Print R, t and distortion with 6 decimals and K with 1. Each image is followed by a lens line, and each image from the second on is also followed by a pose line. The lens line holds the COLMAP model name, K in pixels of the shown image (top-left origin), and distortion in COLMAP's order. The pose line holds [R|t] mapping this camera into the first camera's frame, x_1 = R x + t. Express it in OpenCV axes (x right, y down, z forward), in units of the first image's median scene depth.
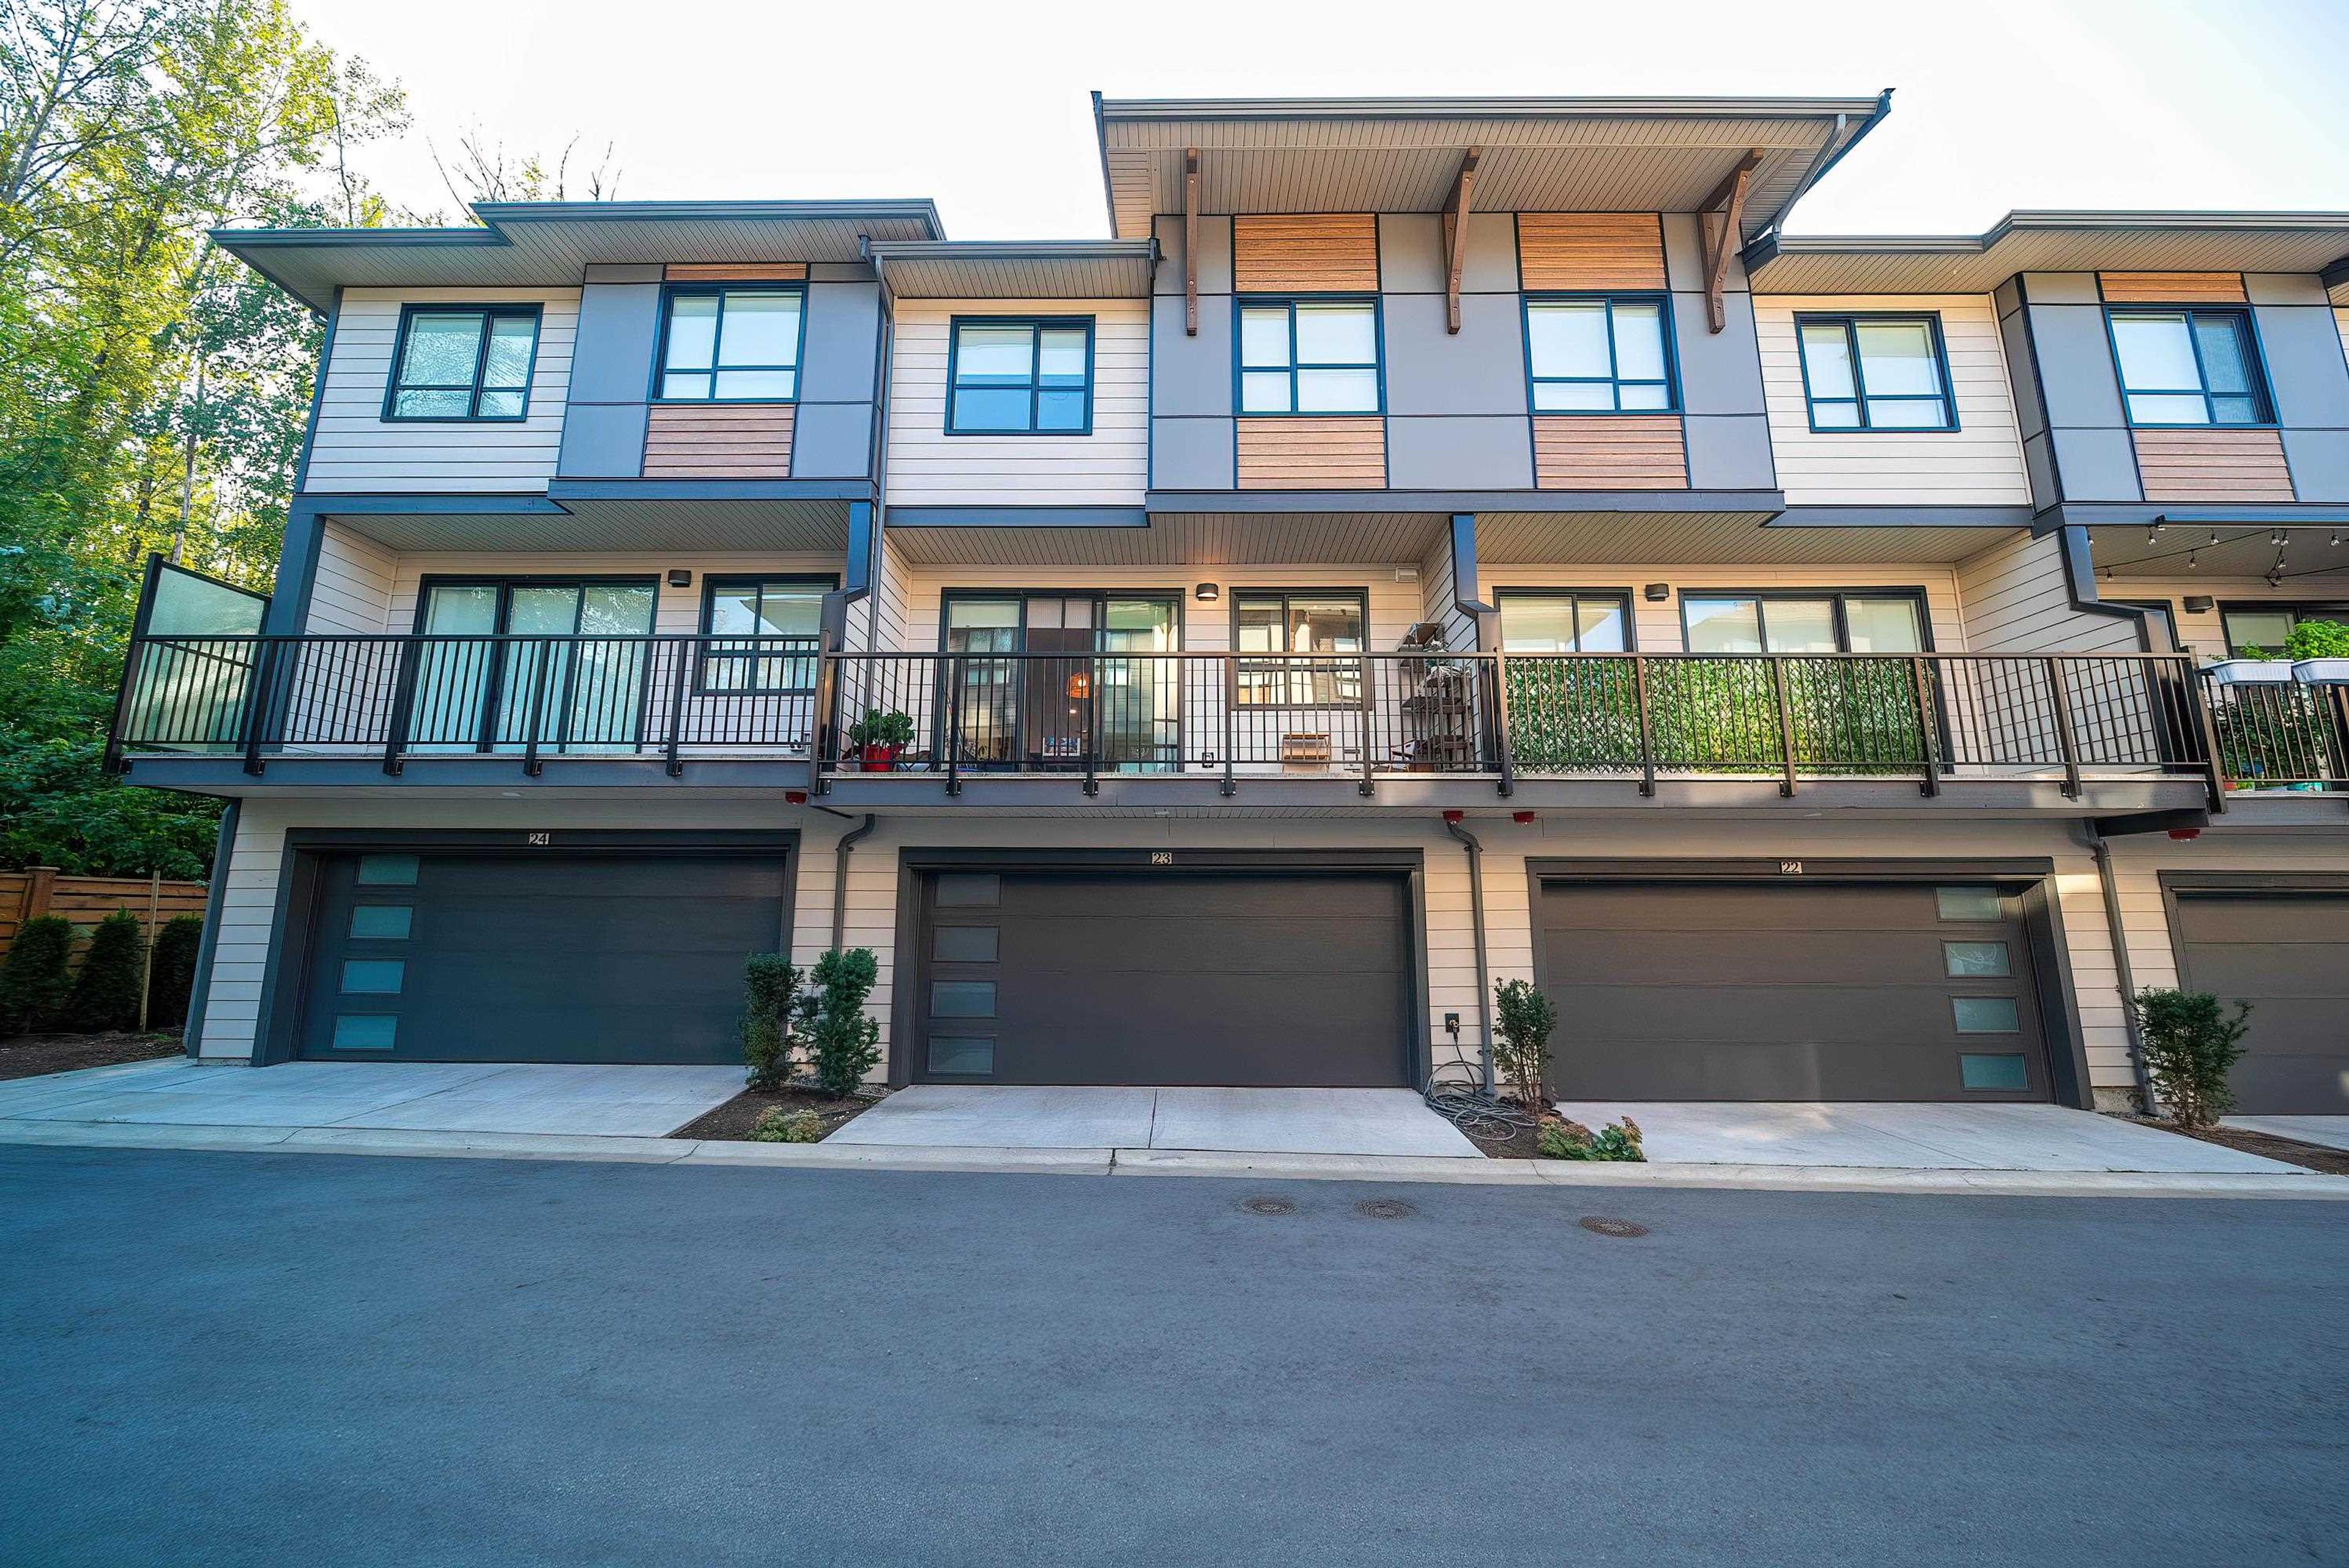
lens RADIAL K [[820.1, 0, 1178.5], [0, 820.1, 783.3], [0, 0, 1]] dist [-0.003040, -0.000534]
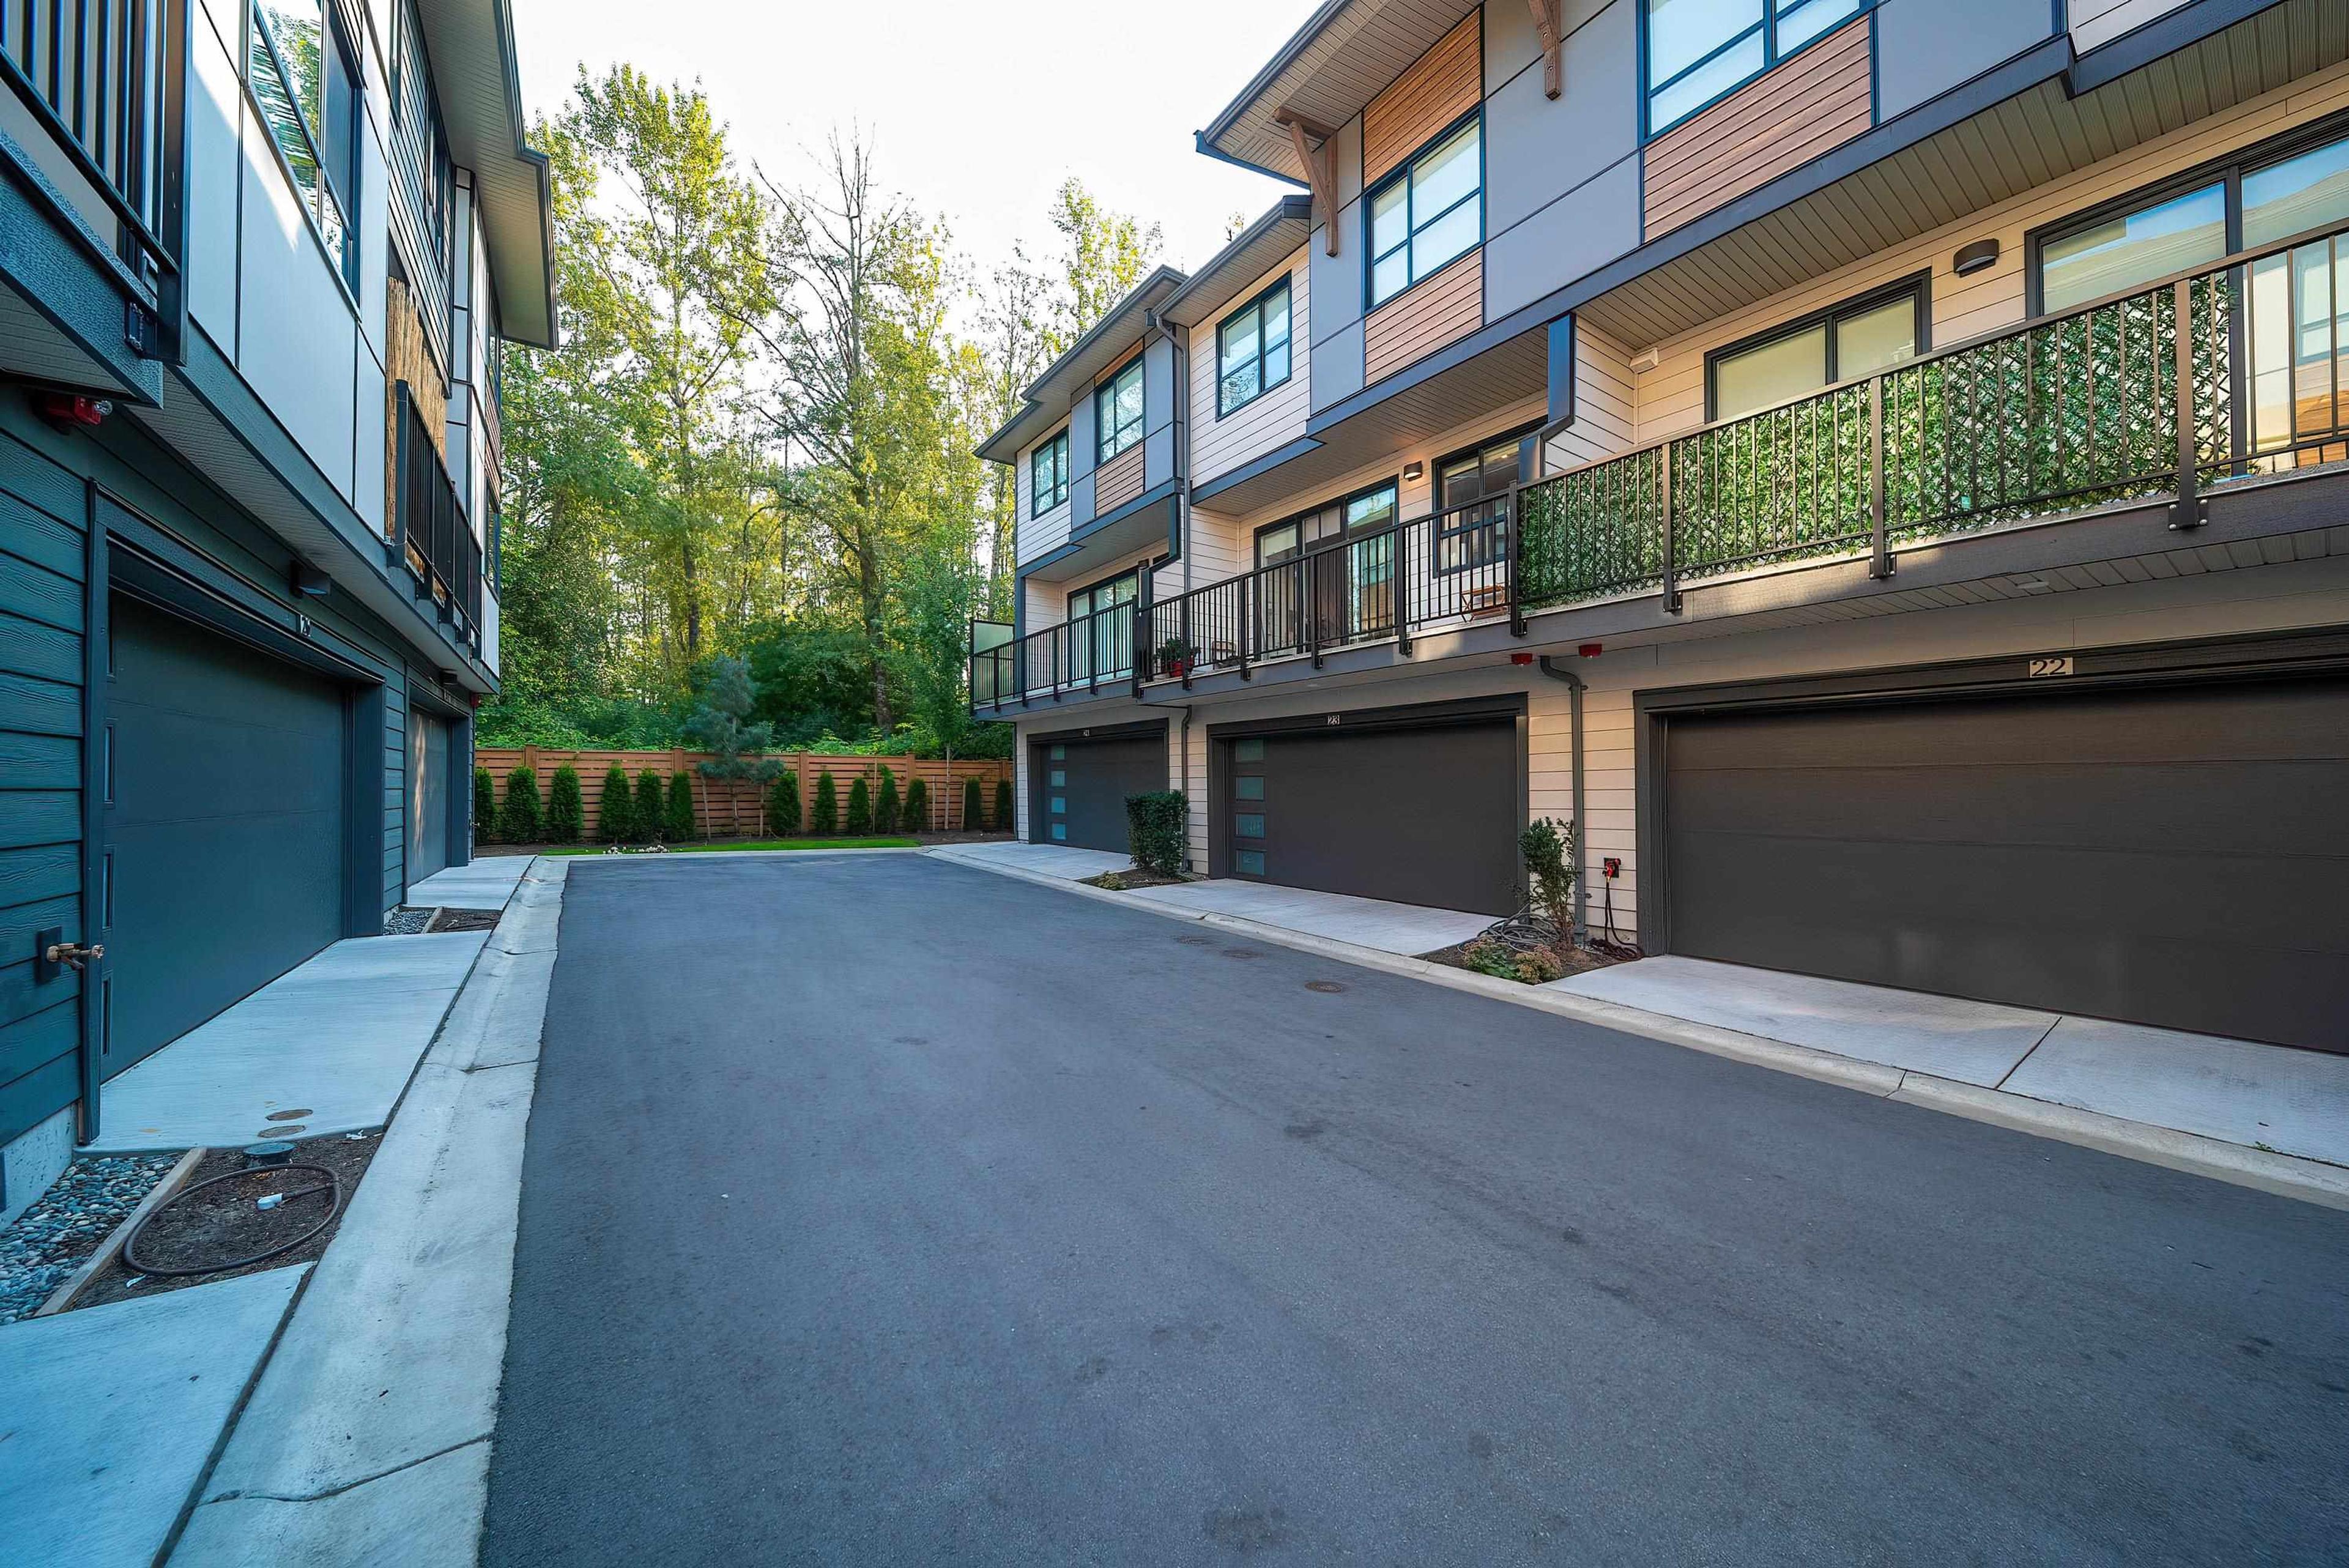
lens RADIAL K [[820.1, 0, 1178.5], [0, 820.1, 783.3], [0, 0, 1]] dist [-0.003040, -0.000534]
pose [[0.592046, -0.007834, -0.805866, 0.808808], [0.134177, 0.986954, 0.088982, 0.040635], [0.794656, -0.160810, 0.585374, 0.055108]]
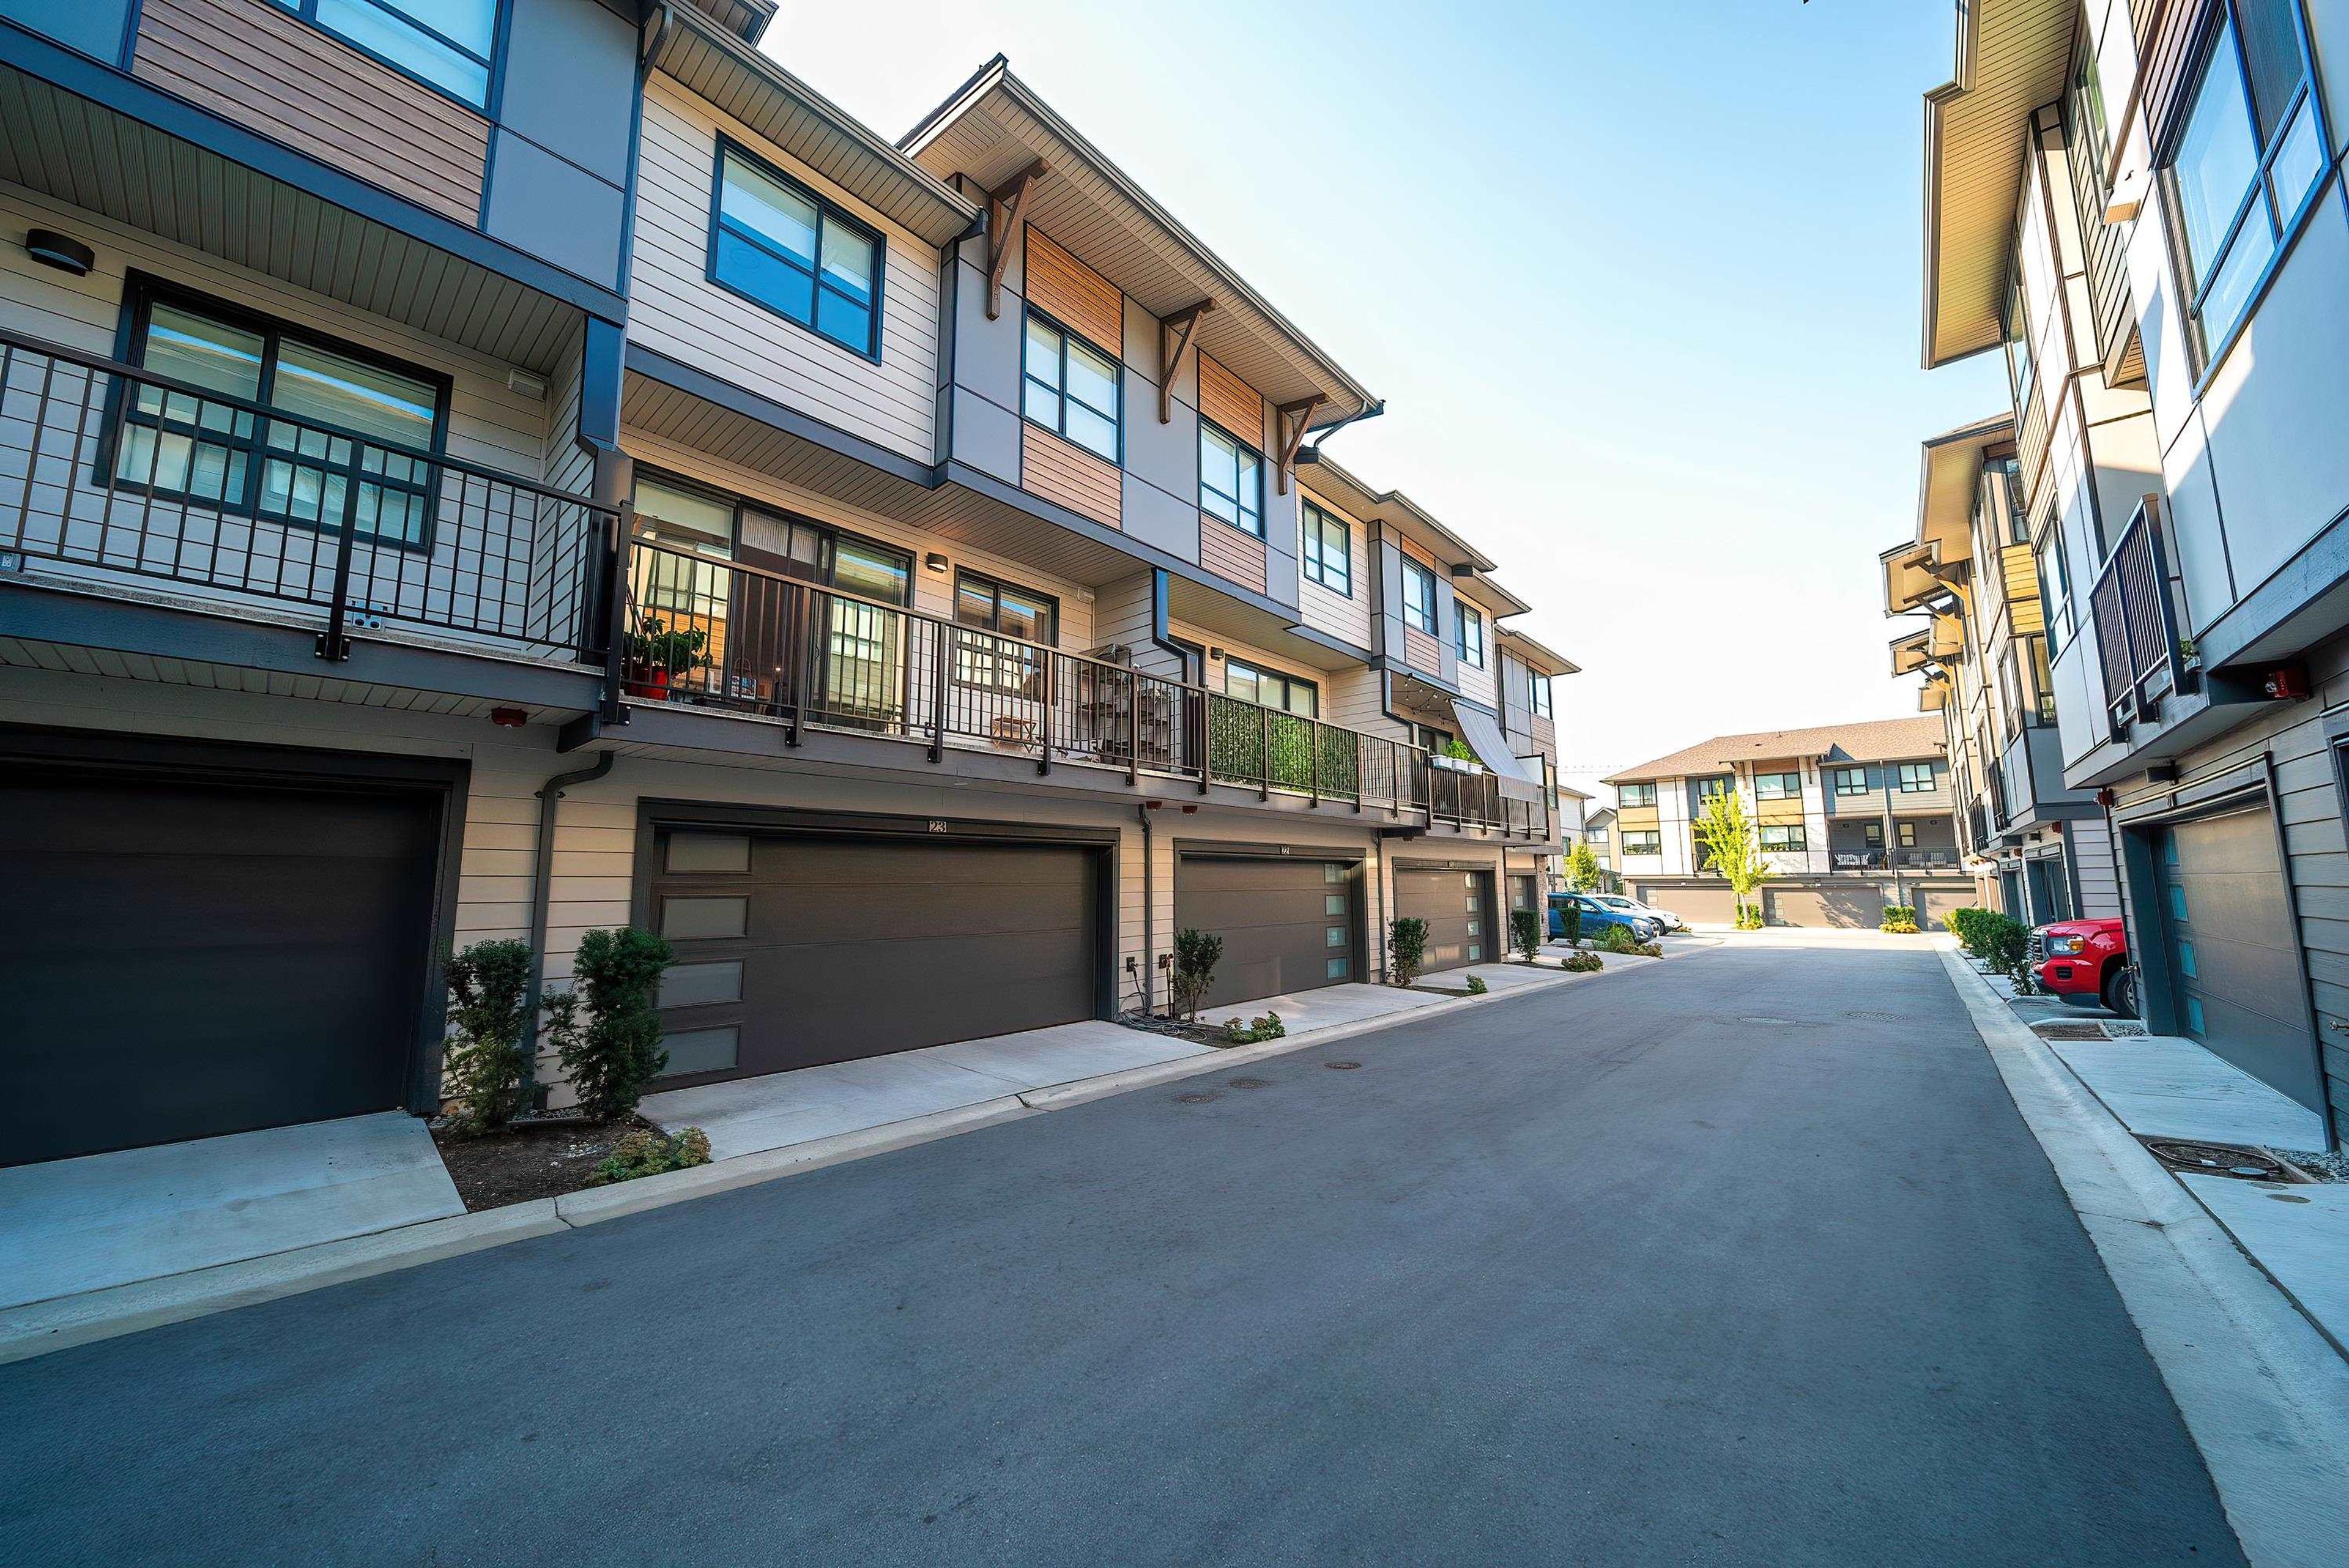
lens RADIAL K [[820.1, 0, 1178.5], [0, 820.1, 783.3], [0, 0, 1]] dist [-0.003040, -0.000534]
pose [[0.657325, 0.084660, 0.748837, -0.558183], [-0.116366, 0.993155, -0.010135, 0.012649], [-0.744569, -0.080477, 0.662677, 0.101602]]
